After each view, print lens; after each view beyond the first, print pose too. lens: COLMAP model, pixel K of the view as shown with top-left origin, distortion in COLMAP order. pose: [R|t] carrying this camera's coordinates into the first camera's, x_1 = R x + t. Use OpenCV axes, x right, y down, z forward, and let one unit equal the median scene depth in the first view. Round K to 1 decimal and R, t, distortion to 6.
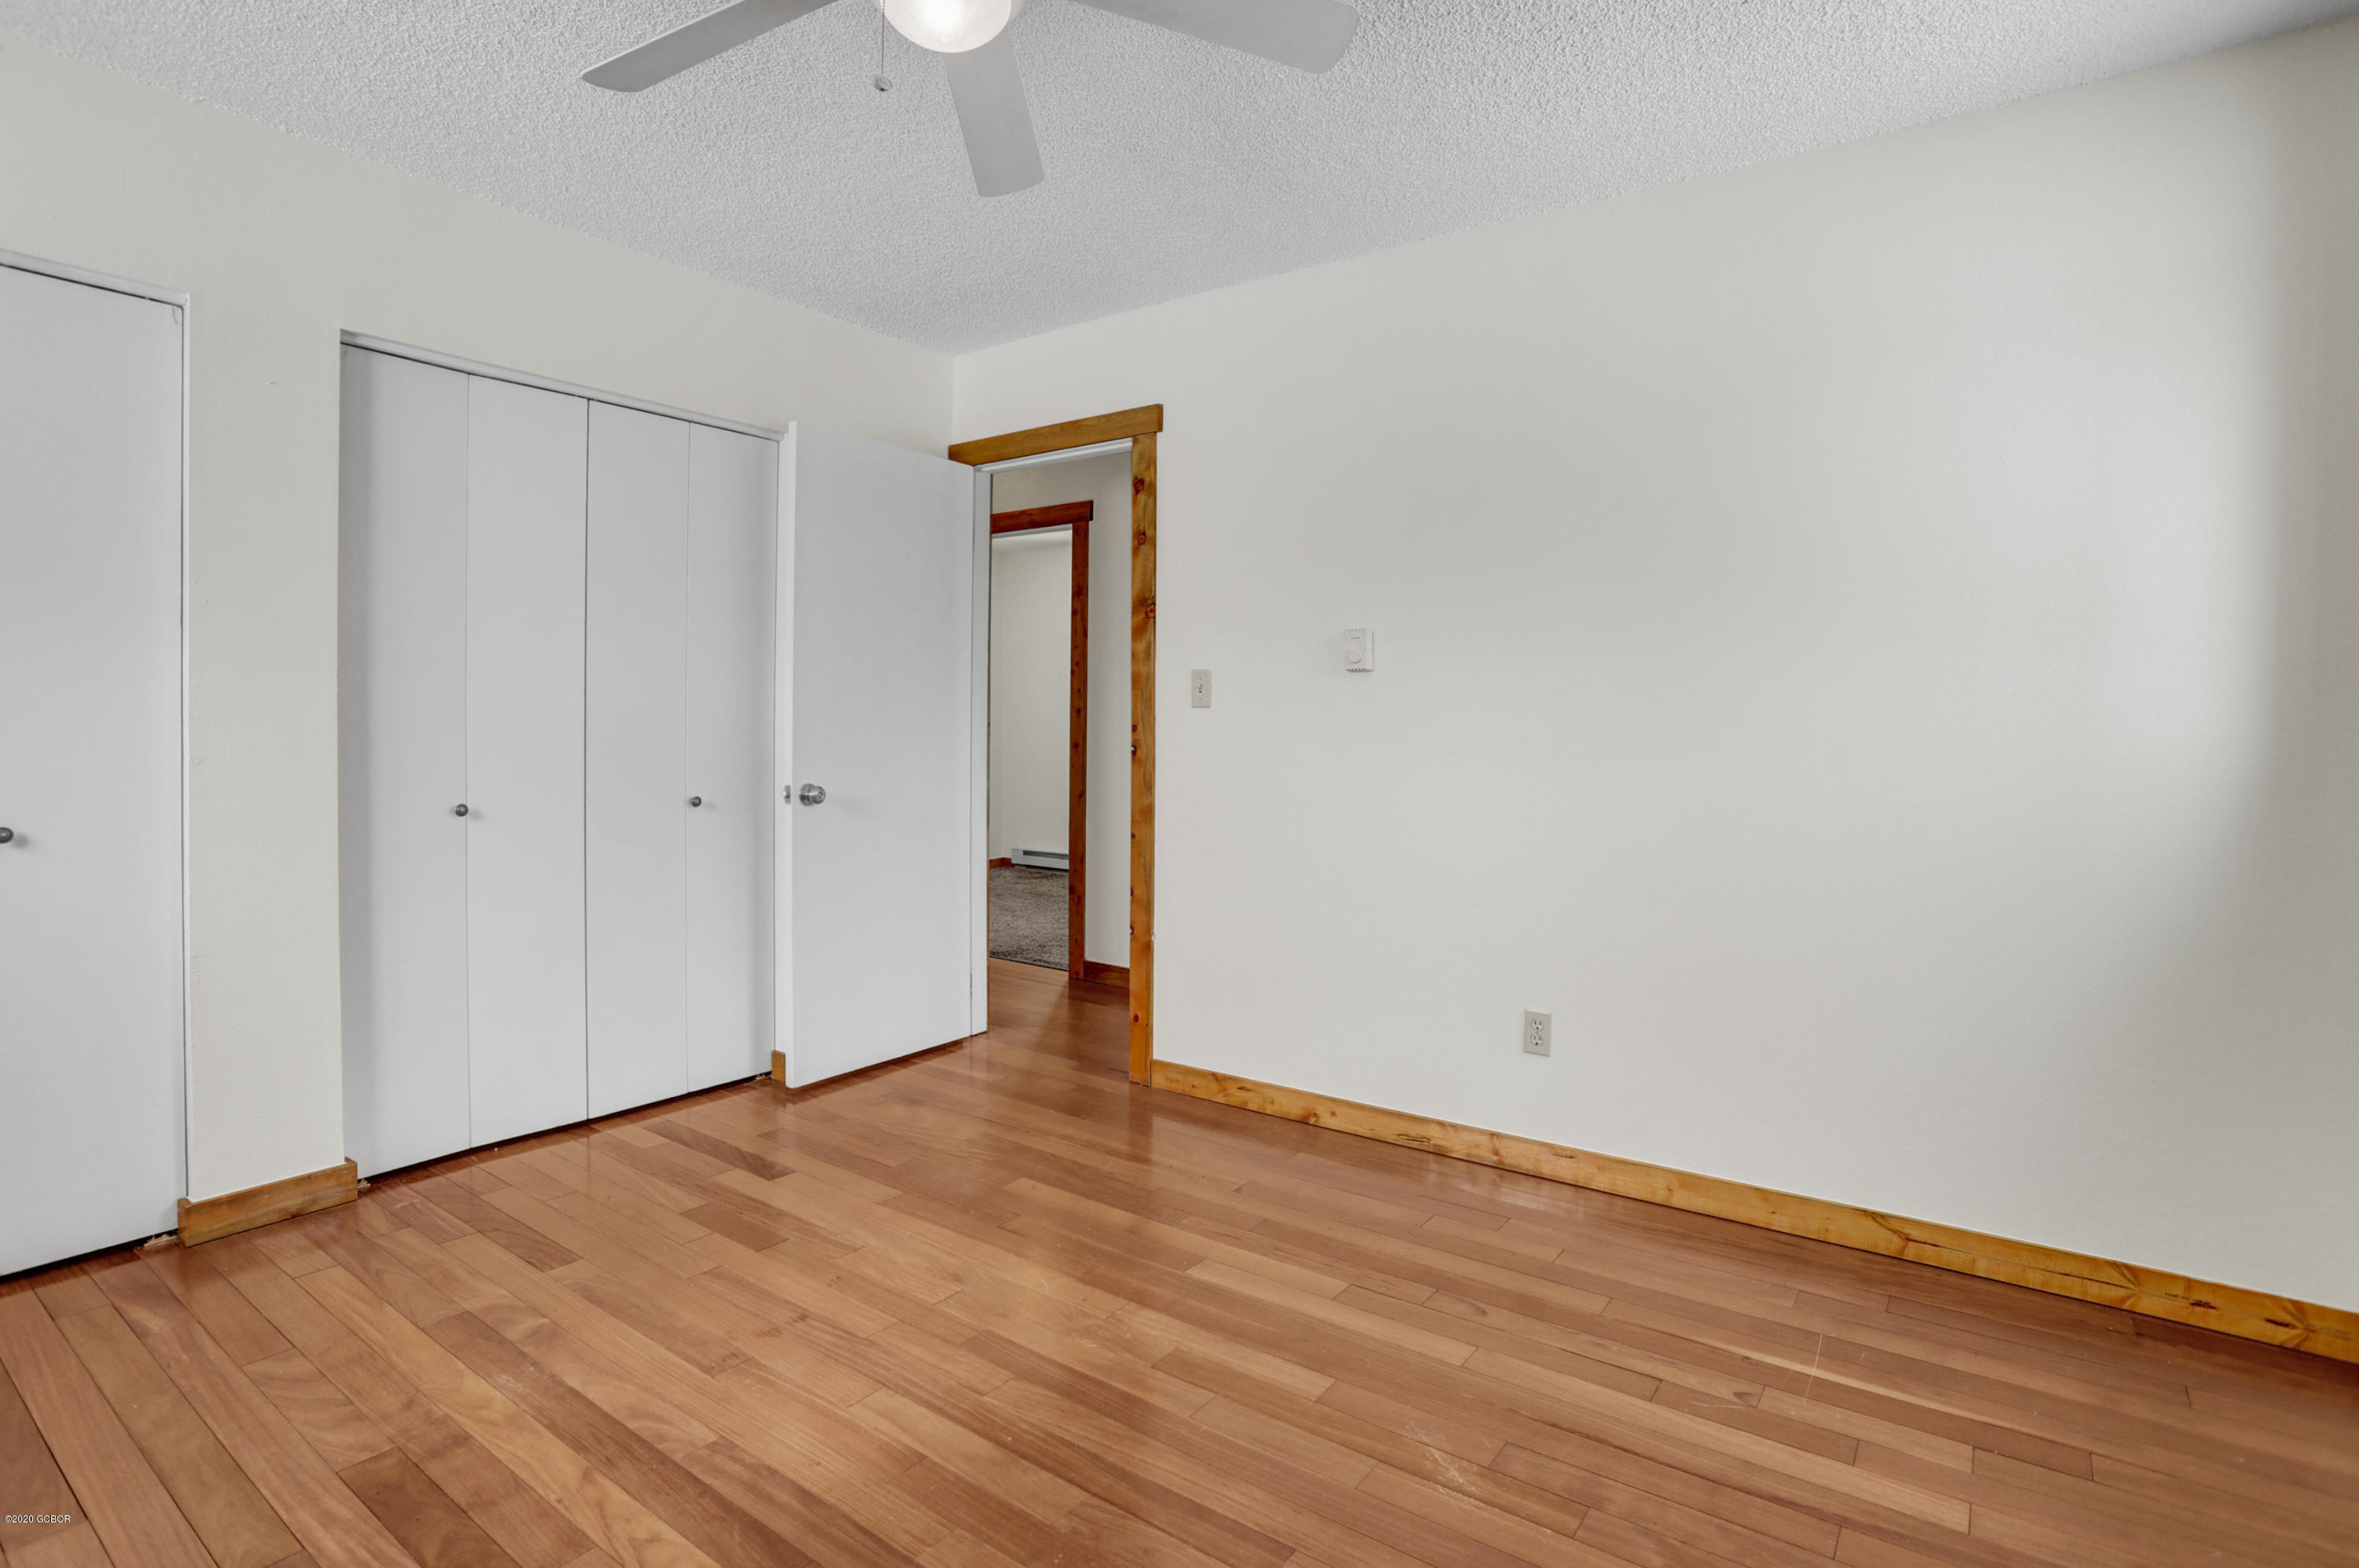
lens RADIAL K [[1158.2, 0, 1169.1], [0, 1158.2, 777.3], [0, 0, 1]] dist [-0.064935, 0.025013]
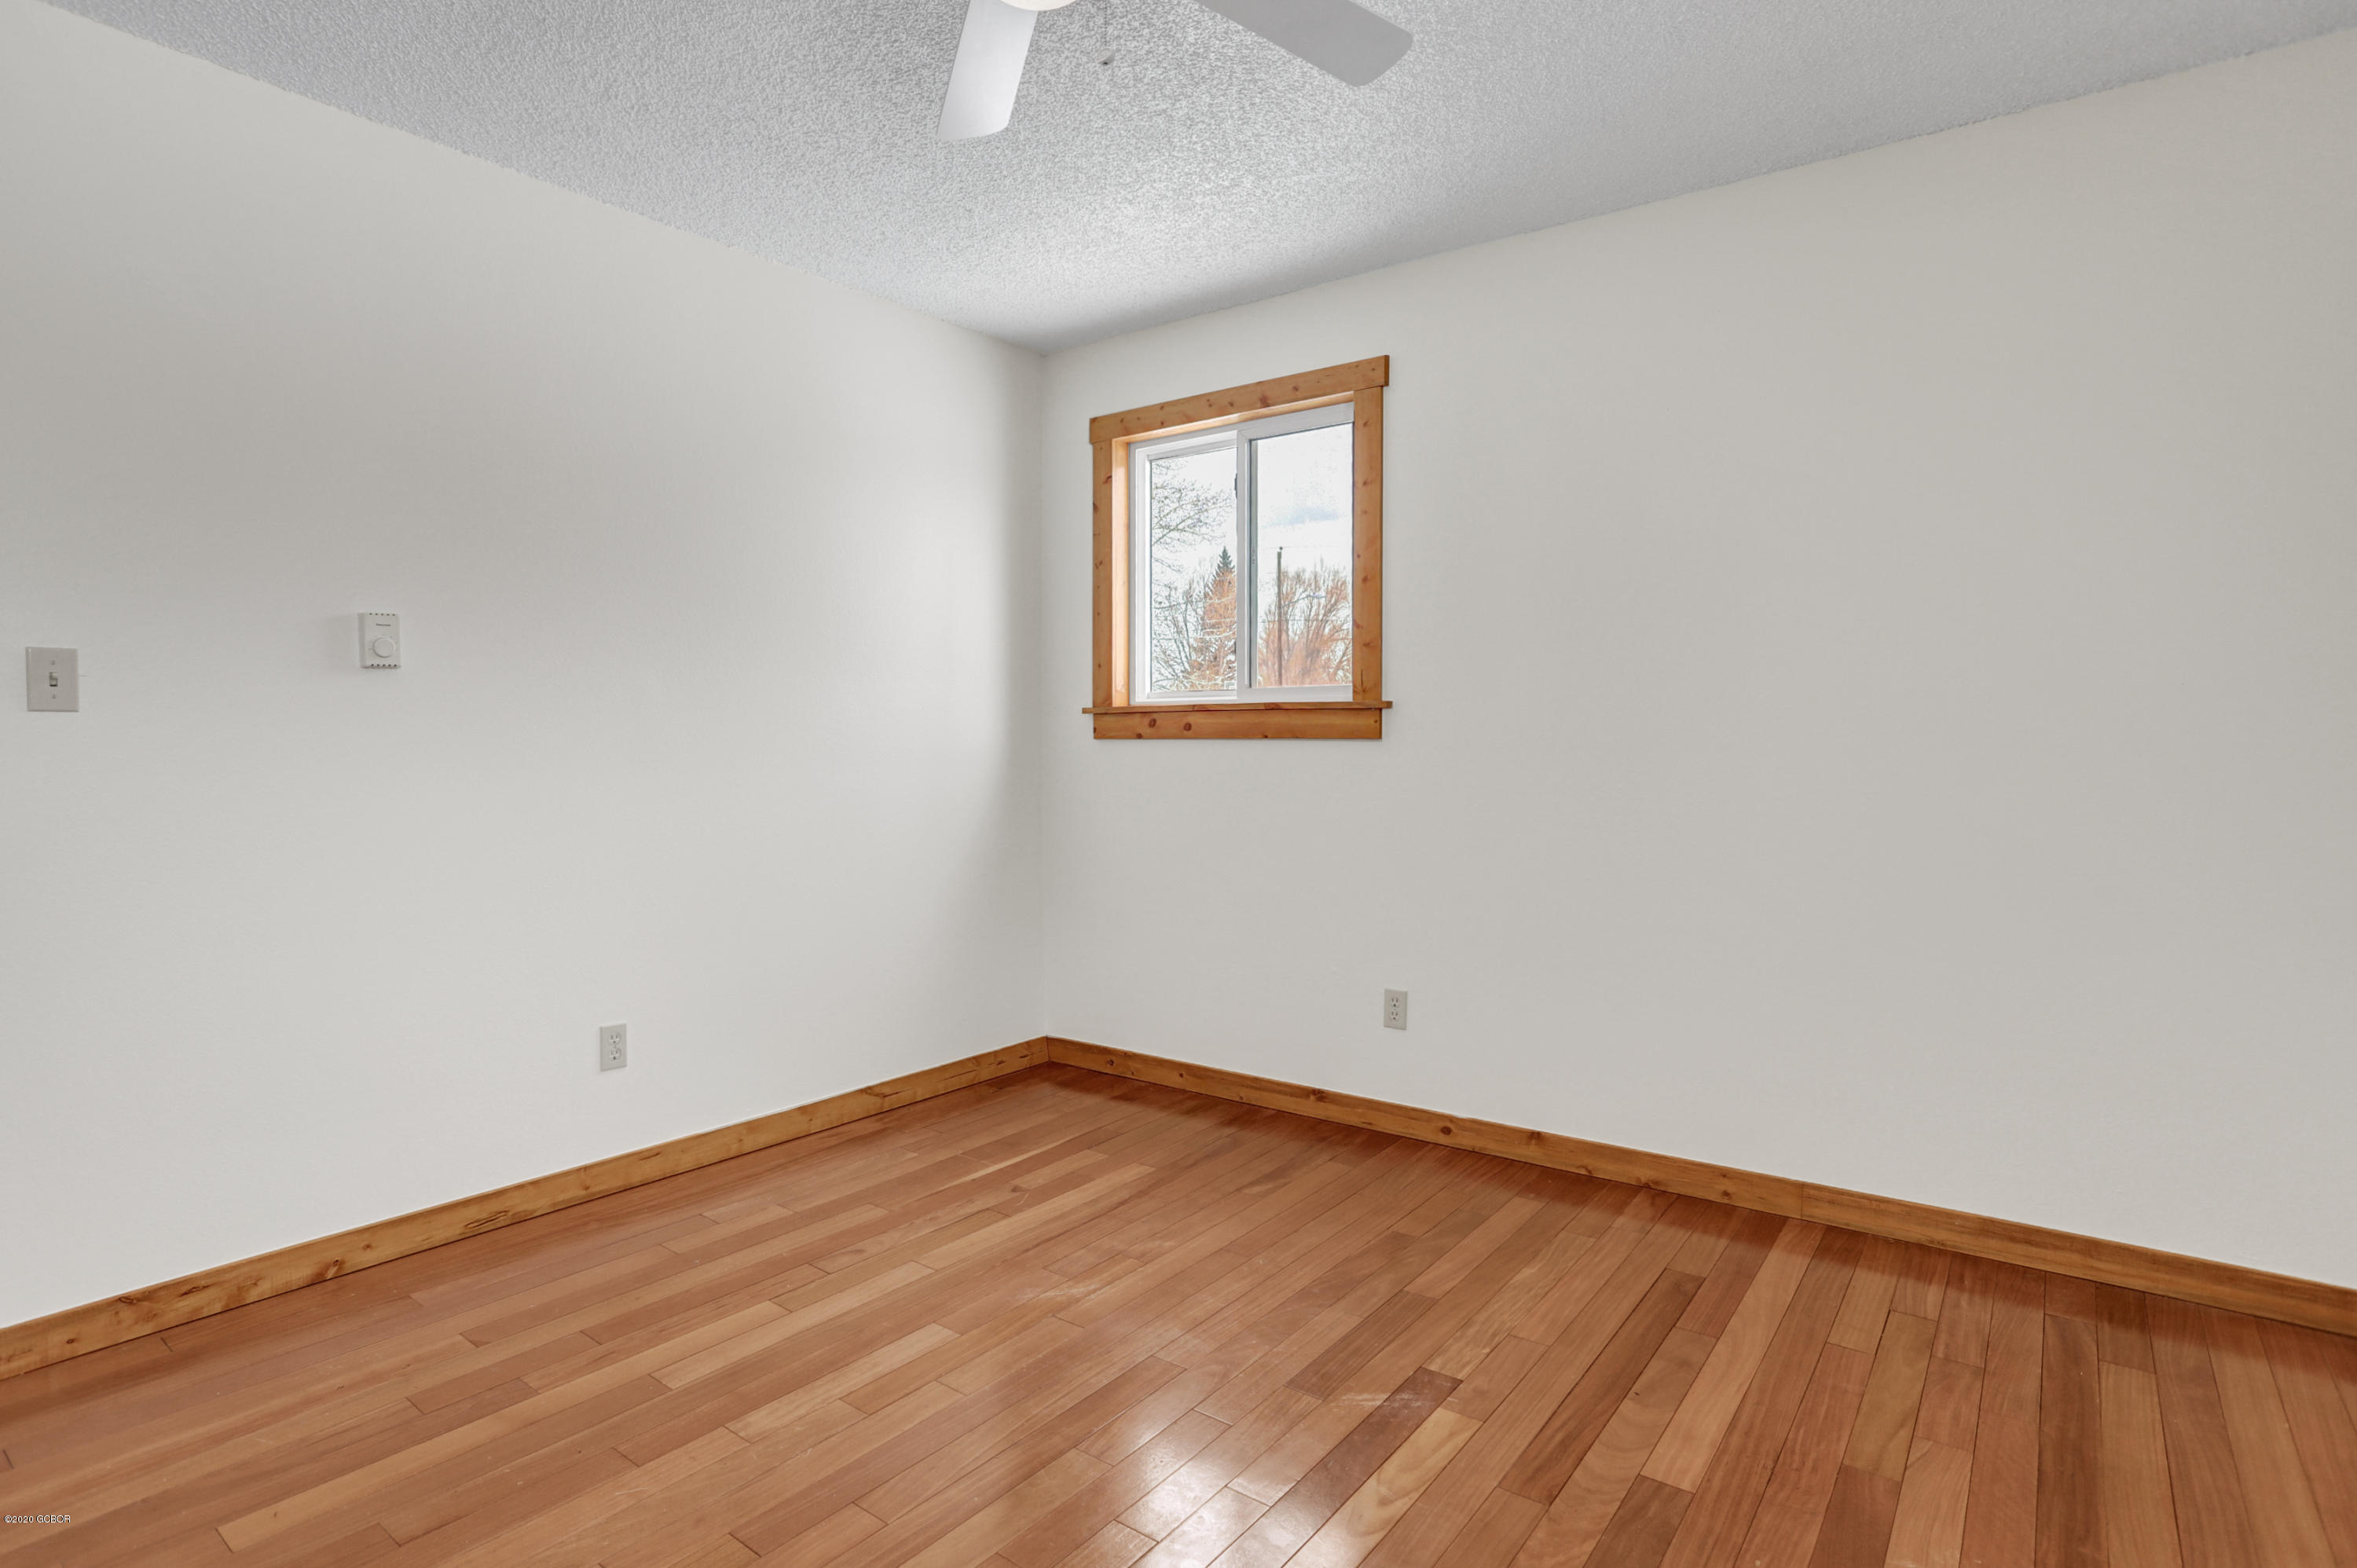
lens RADIAL K [[1218.4, 0, 1153.7], [0, 1218.4, 779.5], [0, 0, 1]] dist [-0.080943, 0.031107]
pose [[0.041579, -0.047843, 0.997989, -0.849508], [0.058620, 0.997249, 0.045365, -0.028351], [-0.997414, 0.056615, 0.044269, 0.619722]]
